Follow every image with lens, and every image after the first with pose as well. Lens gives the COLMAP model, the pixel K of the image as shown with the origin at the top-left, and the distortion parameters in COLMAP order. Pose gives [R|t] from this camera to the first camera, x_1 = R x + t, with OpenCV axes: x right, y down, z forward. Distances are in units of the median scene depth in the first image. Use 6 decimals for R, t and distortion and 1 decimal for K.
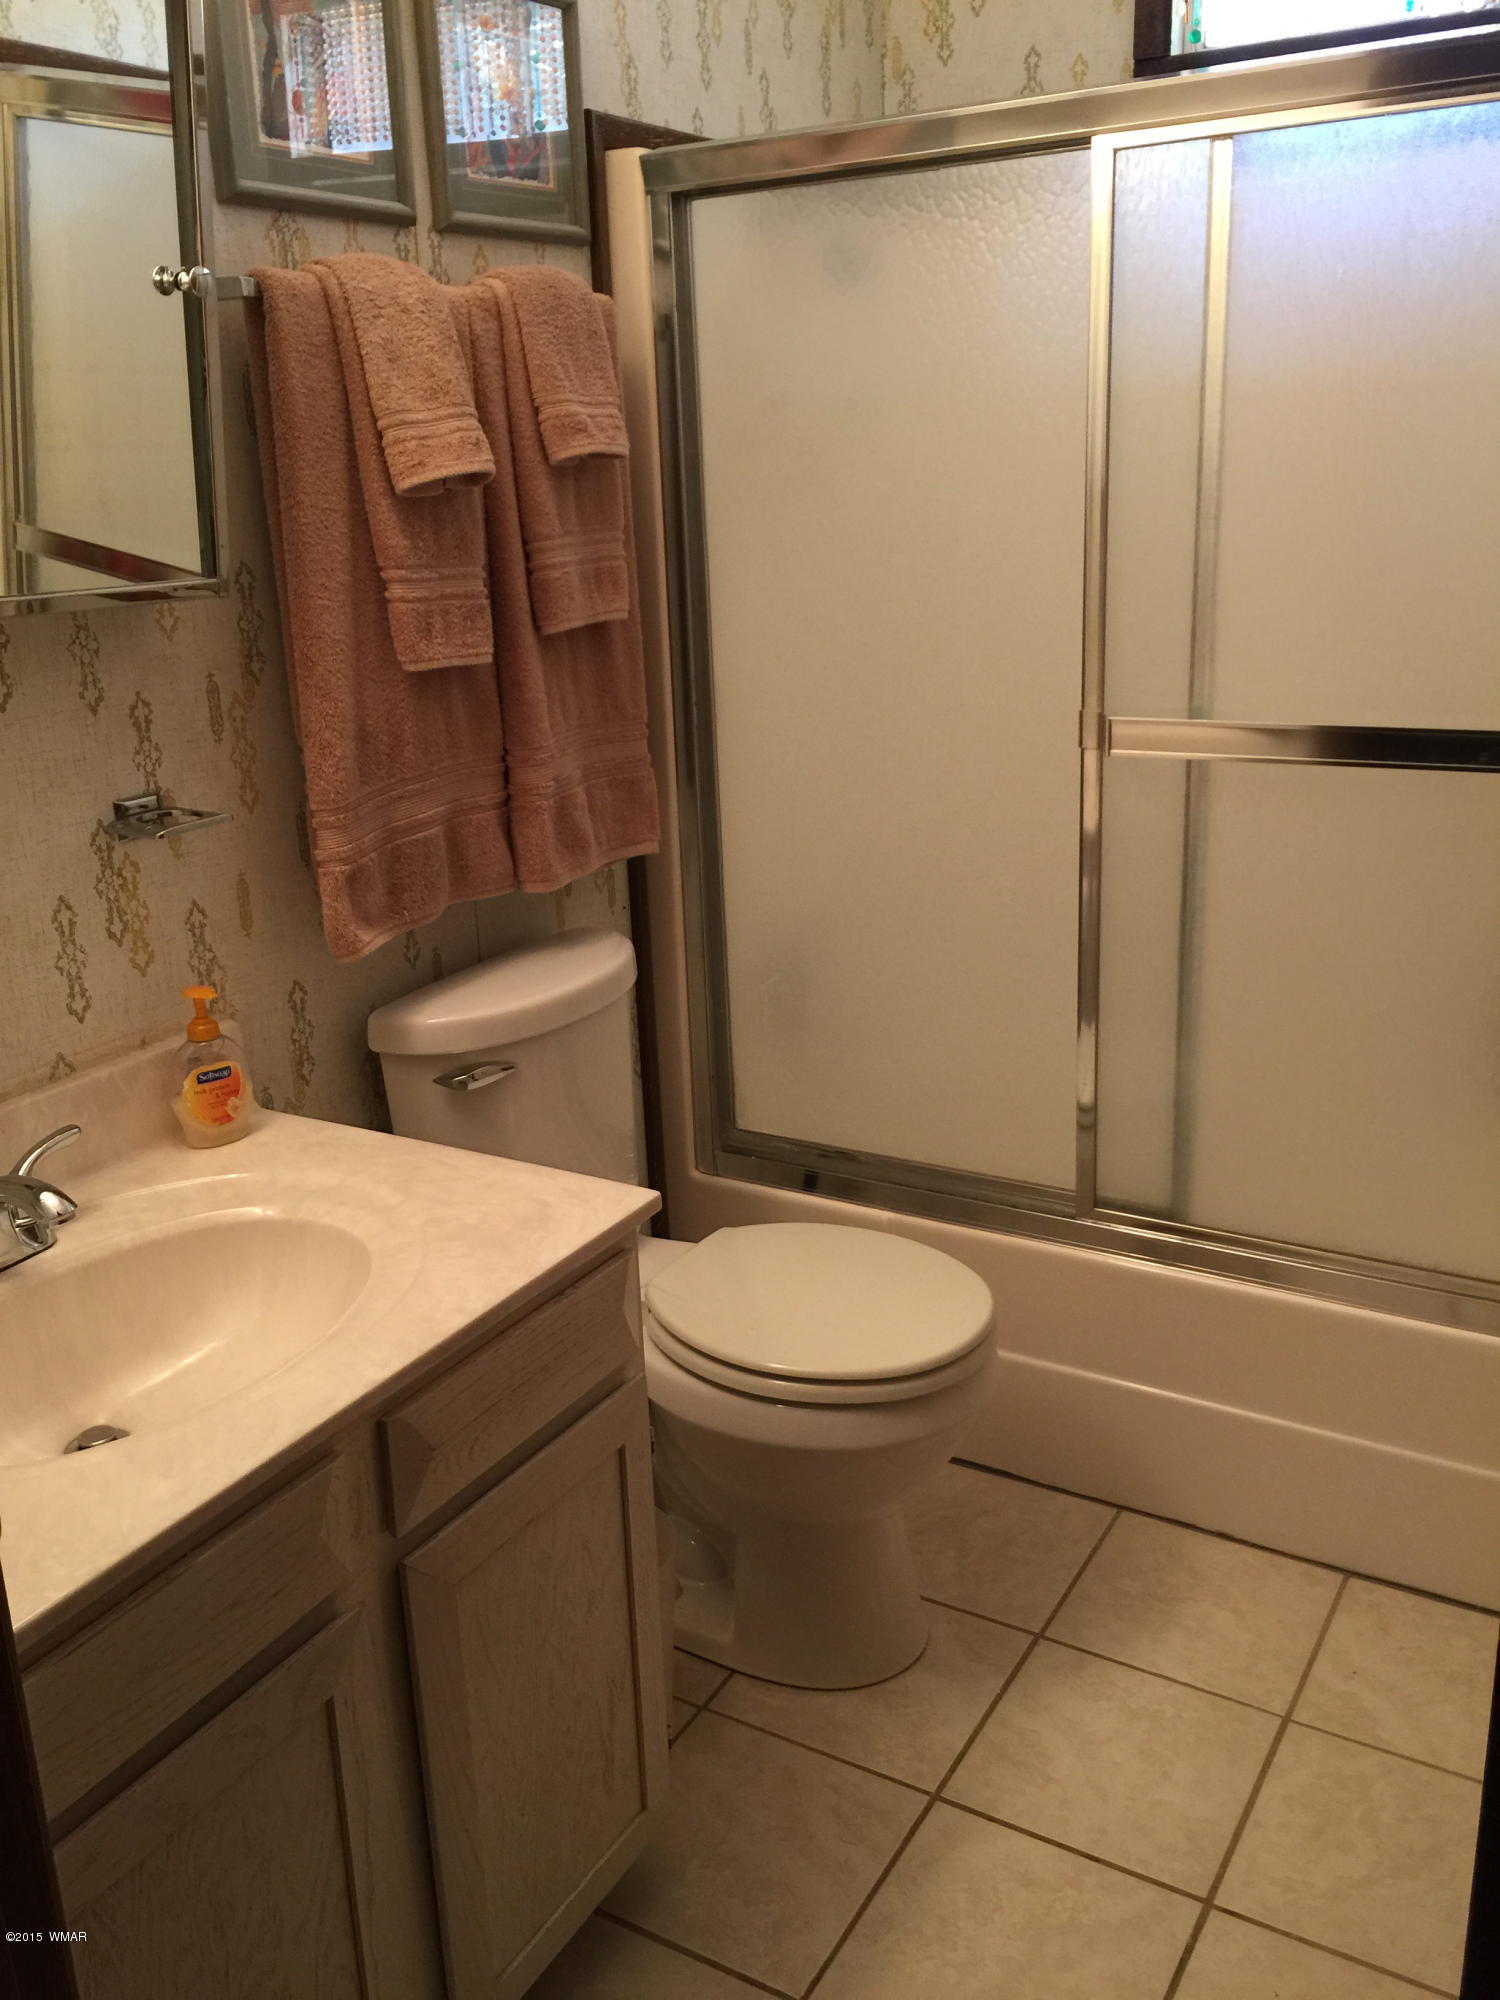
lens RADIAL K [[1714.3, 0, 743.1], [0, 1714.3, 979.8], [0, 0, 1]] dist [0.067646, -0.086771]
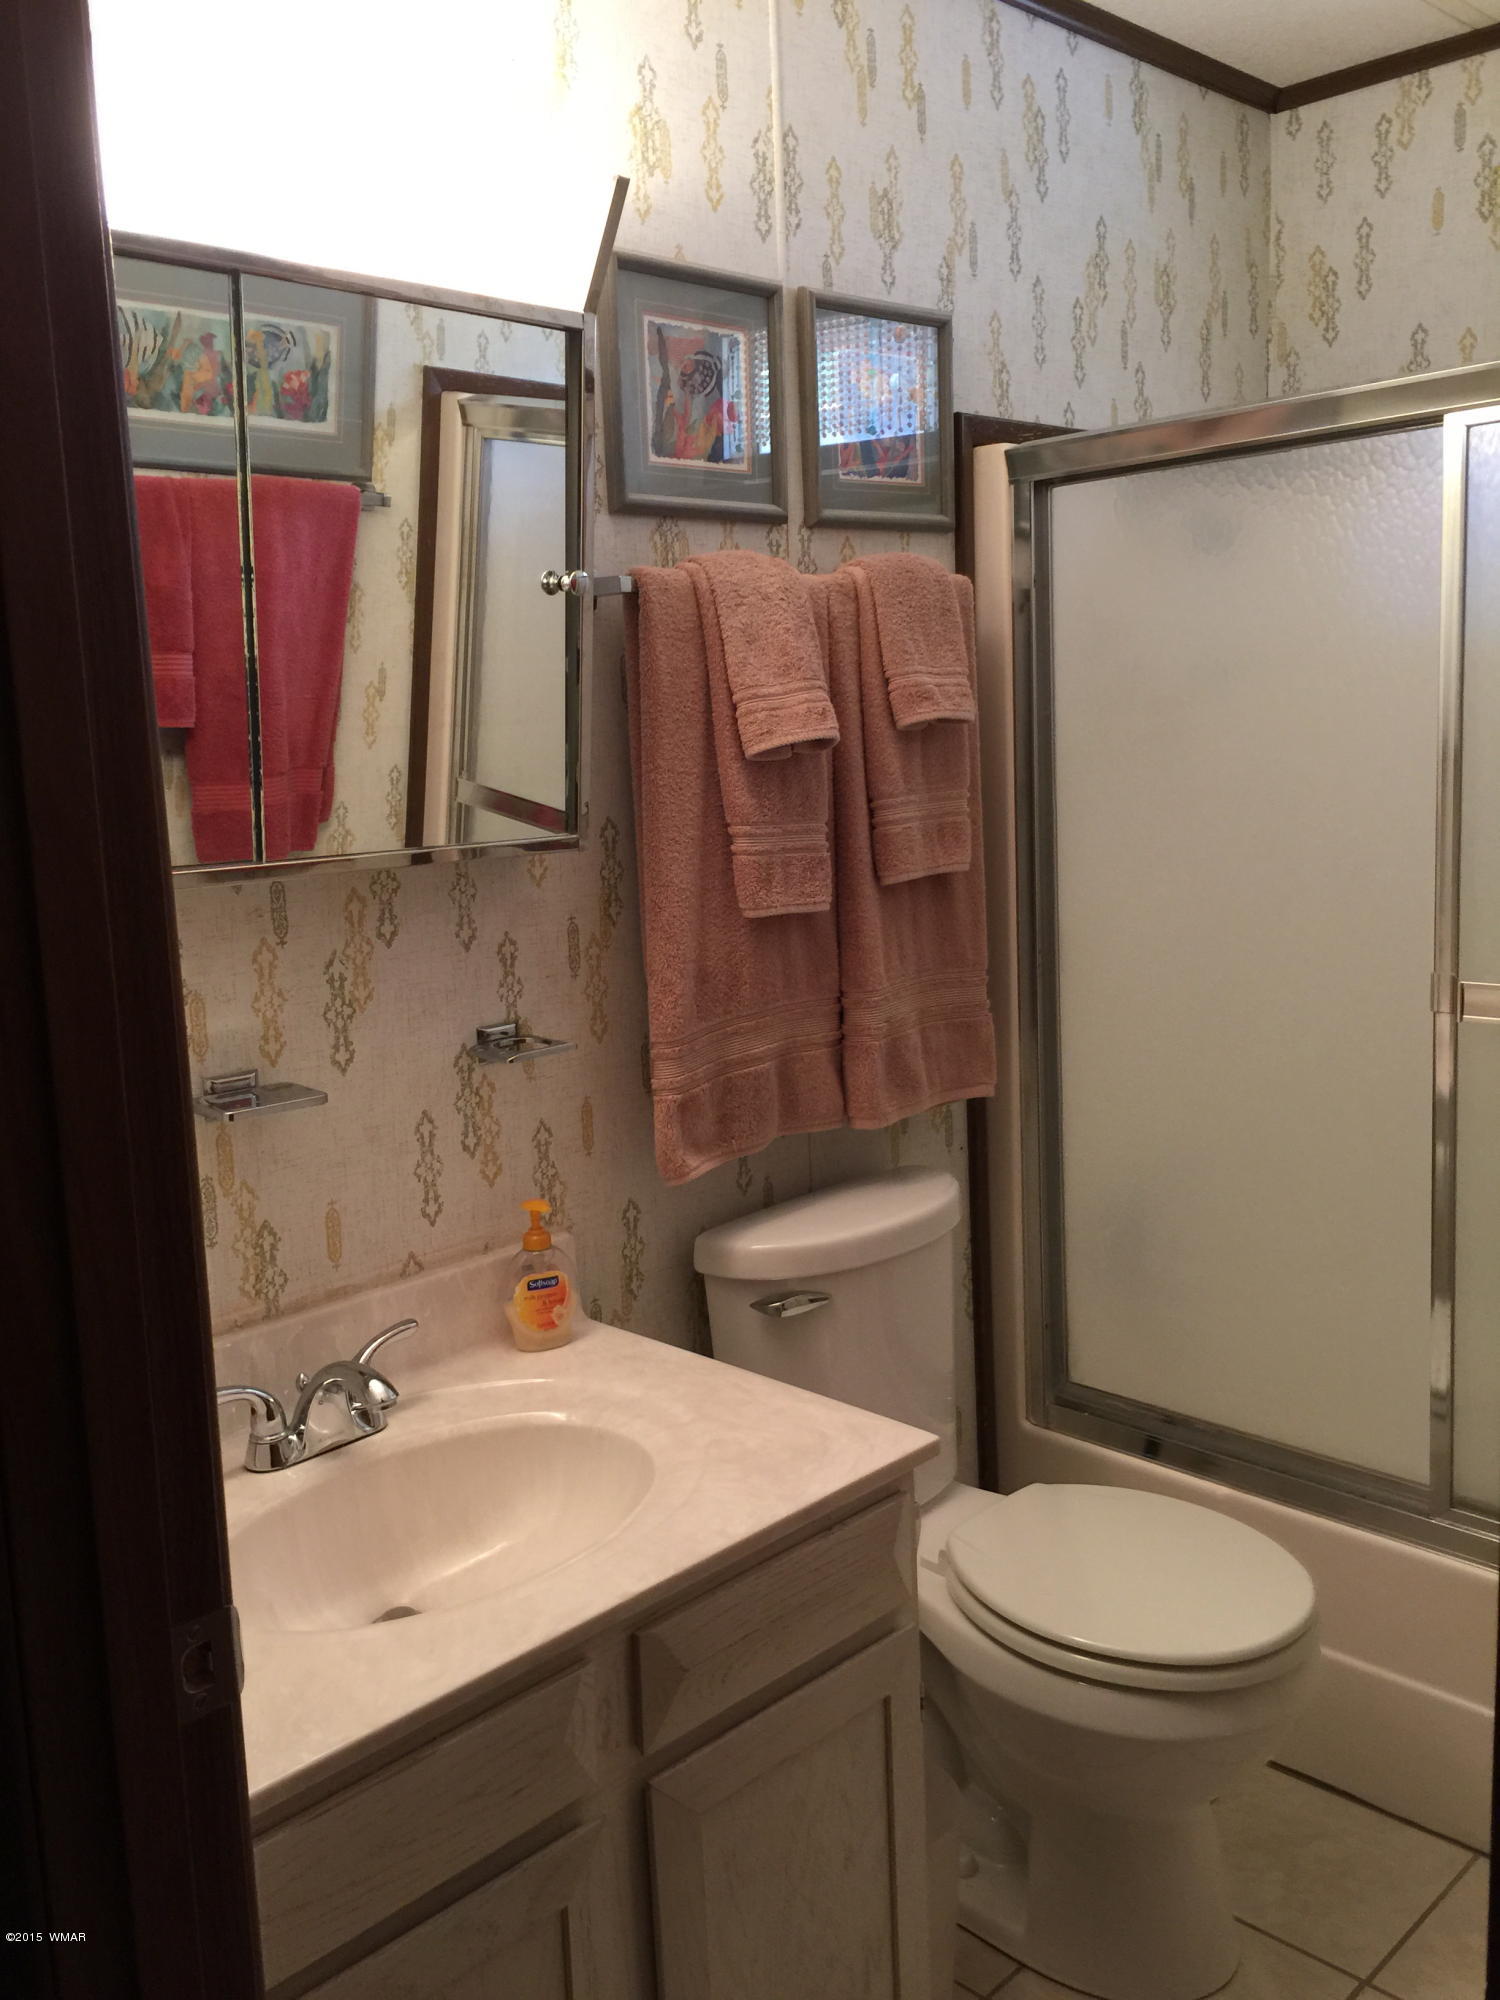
lens RADIAL K [[1714.3, 0, 743.1], [0, 1714.3, 979.8], [0, 0, 1]] dist [0.067646, -0.086771]
pose [[0.967361, 0.033664, -0.251156, 0.071589], [-0.066852, 0.989926, -0.124806, -0.006109], [0.244425, 0.137523, 0.959867, -0.025839]]
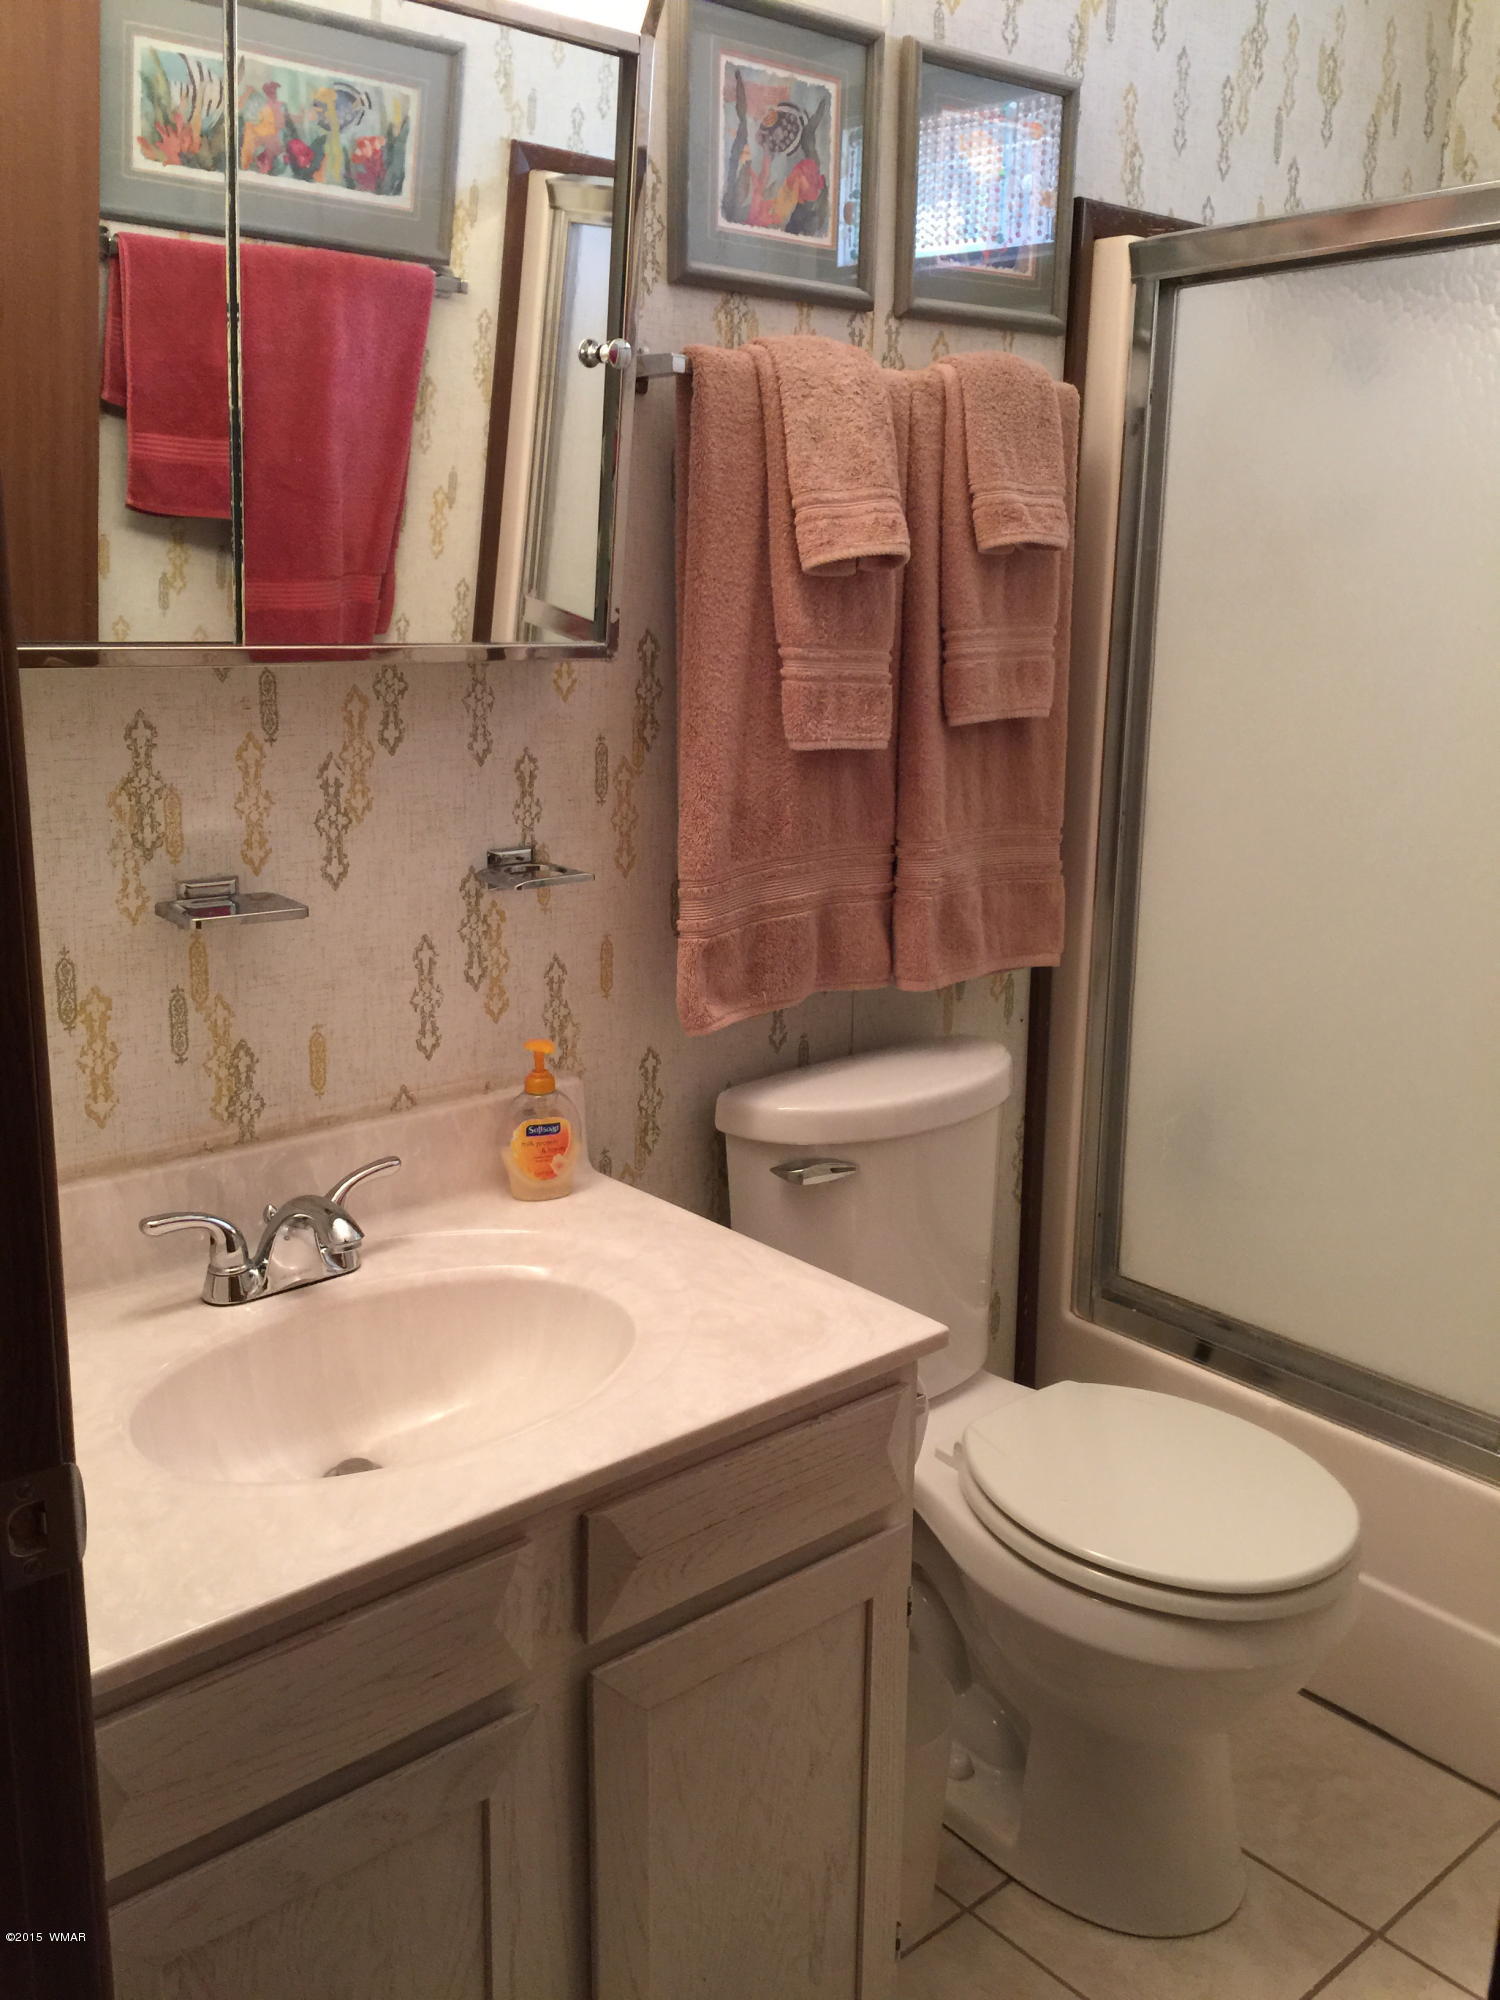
lens RADIAL K [[1702.3, 0, 750.6], [0, 1702.3, 971.9], [0, 0, 1]] dist [0.072179, -0.099513]
pose [[0.945143, 0.118347, -0.304465, 0.090366], [-0.138254, 0.989392, -0.044599, -0.007007], [0.295957, 0.084246, 0.951479, 0.076532]]
